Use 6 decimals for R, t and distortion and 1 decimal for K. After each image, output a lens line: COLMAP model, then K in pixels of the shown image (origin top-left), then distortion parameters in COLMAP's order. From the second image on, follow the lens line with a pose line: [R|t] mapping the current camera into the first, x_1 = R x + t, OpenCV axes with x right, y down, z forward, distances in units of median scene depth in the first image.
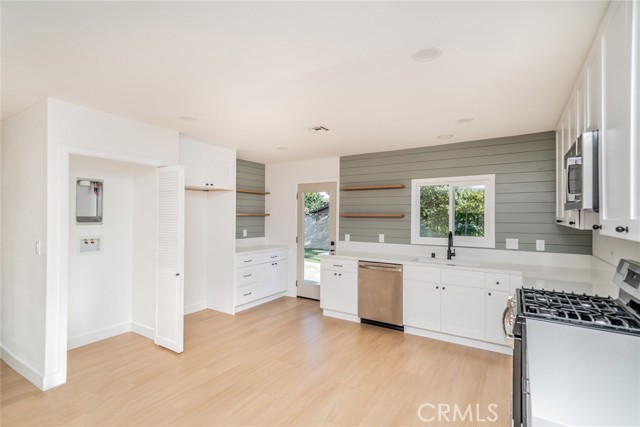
lens RADIAL K [[306.7, 0, 320.0], [0, 306.7, 212.9], [0, 0, 1]] dist [-0.000891, -0.000009]
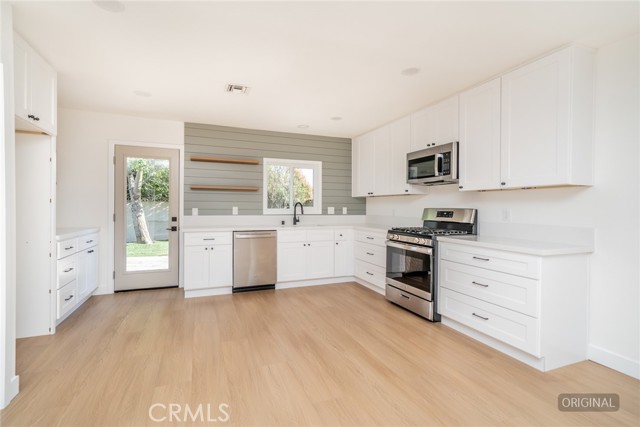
lens RADIAL K [[286.8, 0, 317.5], [0, 286.8, 208.3], [0, 0, 1]] dist [-0.001042, 0.000456]
pose [[0.580179, -0.006770, 0.814461, -0.451980], [-0.011158, 0.999806, 0.016259, 0.058191], [-0.814413, -0.018521, 0.579991, 0.220208]]
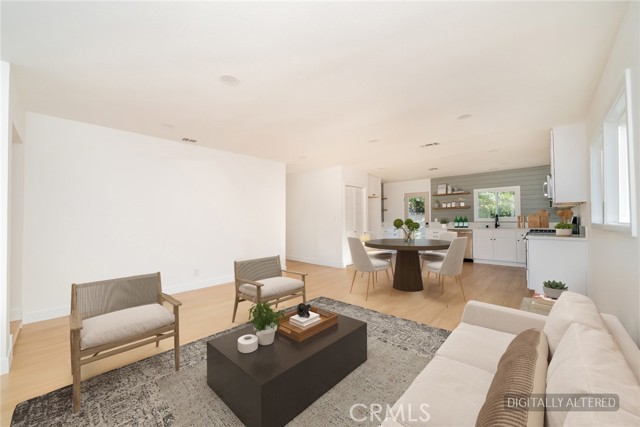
lens RADIAL K [[242.0, 0, 320.9], [0, 242.0, 216.7], [0, 0, 1]] dist [-0.000926, -0.000048]
pose [[0.983563, -0.013226, -0.180083, -0.395624], [0.012381, 0.999906, -0.005816, 0.065417], [0.180143, 0.003491, 0.983634, -0.719263]]
